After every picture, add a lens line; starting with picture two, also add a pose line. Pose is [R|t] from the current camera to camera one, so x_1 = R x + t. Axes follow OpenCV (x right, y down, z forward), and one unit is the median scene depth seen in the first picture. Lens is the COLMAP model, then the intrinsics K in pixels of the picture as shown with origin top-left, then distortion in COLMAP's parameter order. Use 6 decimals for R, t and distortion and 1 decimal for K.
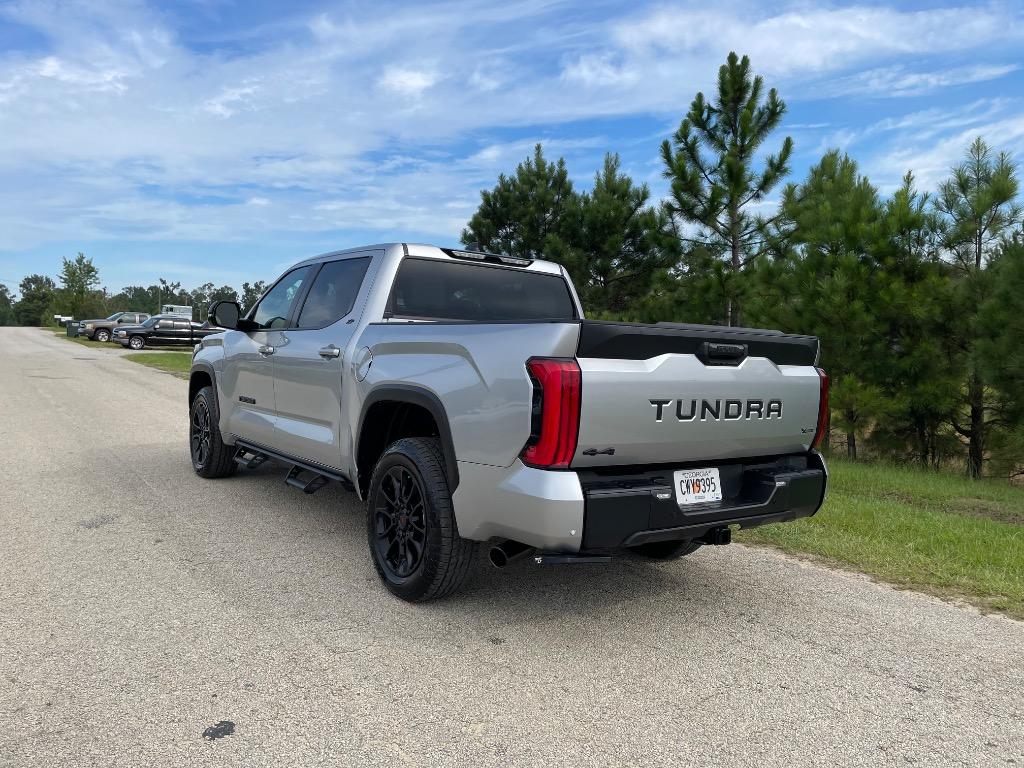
lens RADIAL K [[763.2, 0, 537.3], [0, 763.2, 394.0], [0, 0, 1]] dist [0.092654, -0.093746]
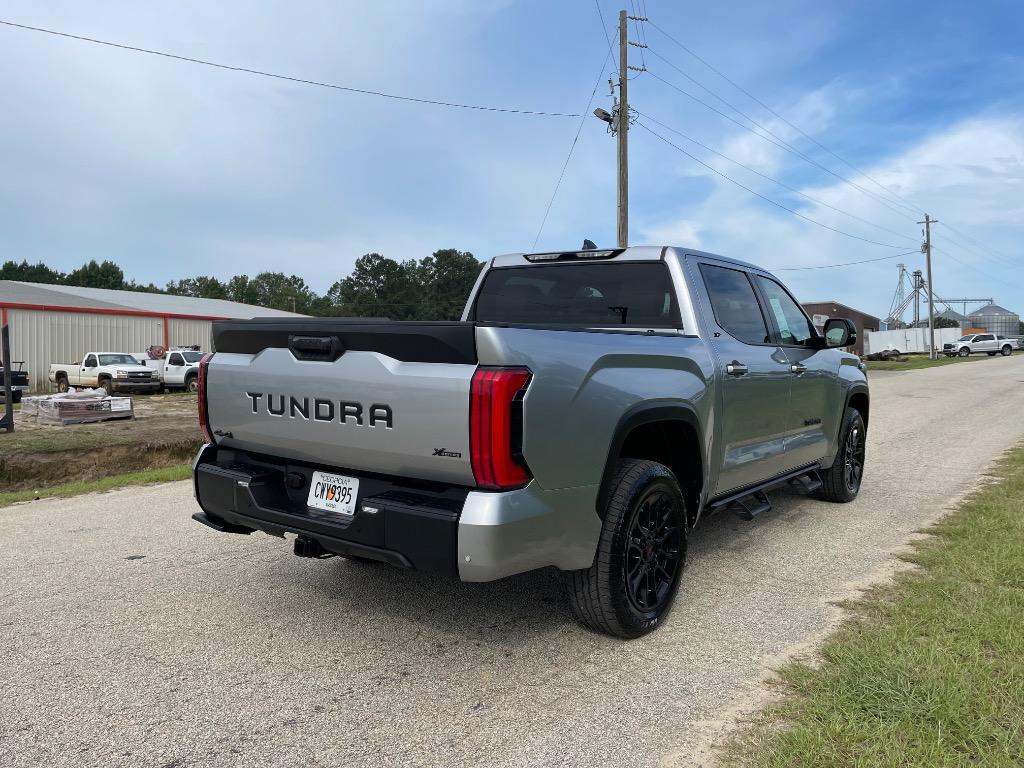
lens RADIAL K [[777.3, 0, 515.2], [0, 777.3, 385.7], [0, 0, 1]] dist [0.070562, -0.083317]
pose [[0.286897, 0.020070, -0.957751, 0.225924], [-0.062224, 0.998060, 0.002275, -0.004561], [0.955939, 0.058943, 0.287589, 0.181009]]
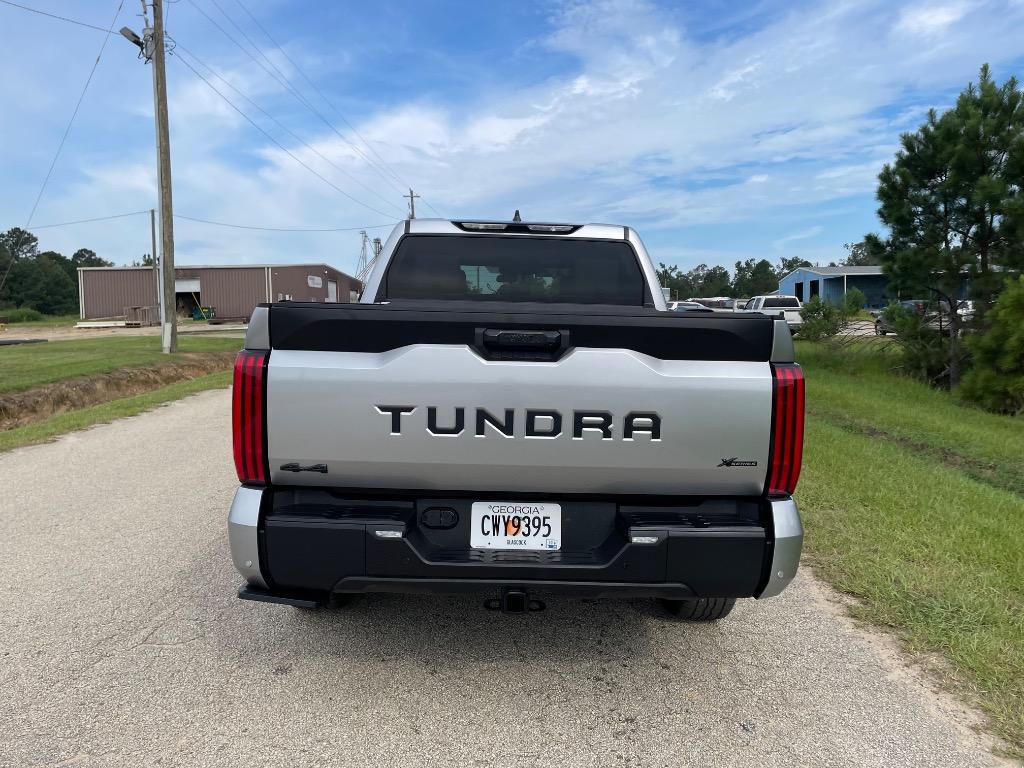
lens RADIAL K [[777.3, 0, 515.2], [0, 777.3, 385.7], [0, 0, 1]] dist [0.070562, -0.083317]
pose [[0.807872, 0.034096, -0.588371, 0.123649], [-0.023835, 0.999399, 0.025187, -0.005989], [0.588876, -0.006324, 0.808199, 0.078954]]
